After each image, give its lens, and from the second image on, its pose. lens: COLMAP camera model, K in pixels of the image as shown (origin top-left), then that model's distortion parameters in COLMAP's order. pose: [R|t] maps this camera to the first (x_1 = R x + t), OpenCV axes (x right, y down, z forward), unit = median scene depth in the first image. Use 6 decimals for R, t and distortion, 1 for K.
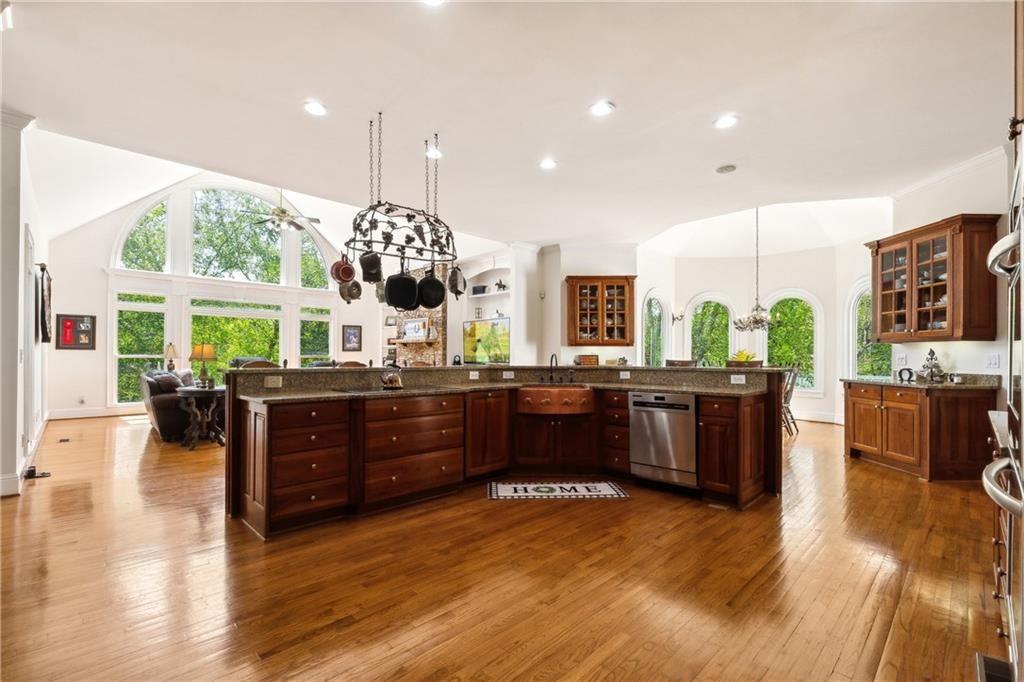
lens RADIAL K [[454.5, 0, 508.5], [0, 454.5, 350.8], [0, 0, 1]] dist [-0.001183, -0.000064]
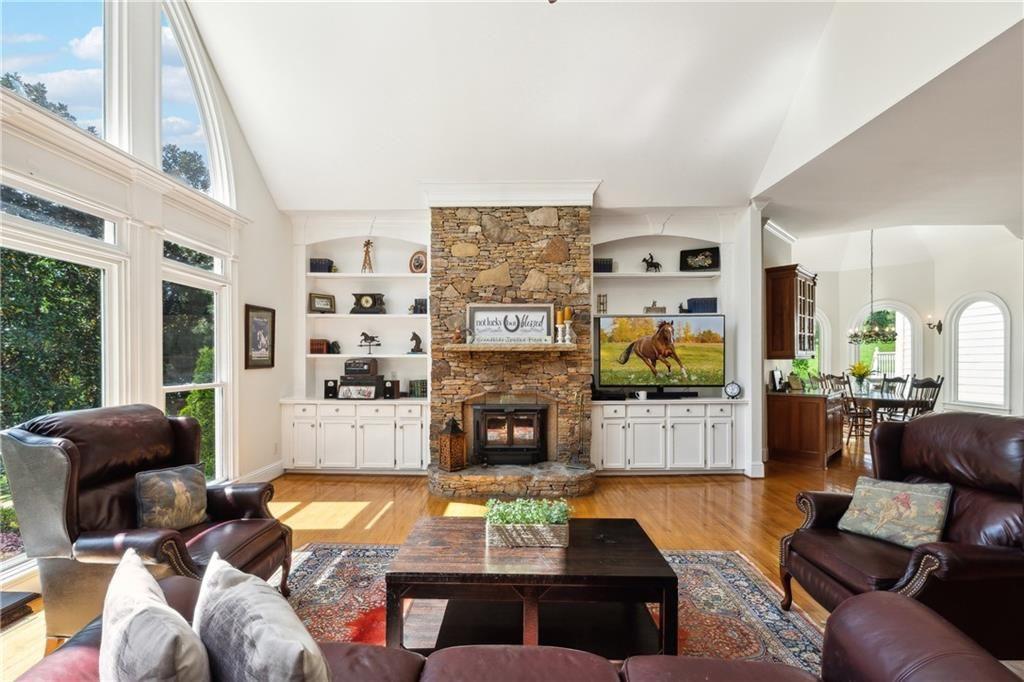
lens RADIAL K [[437.0, 0, 506.2], [0, 437.0, 359.5], [0, 0, 1]] dist [-0.003463, -0.001328]
pose [[0.702792, -0.004048, 0.711384, -0.892508], [-0.004463, 0.999939, 0.010099, -0.022903], [-0.711381, -0.010273, 0.702731, 1.078073]]
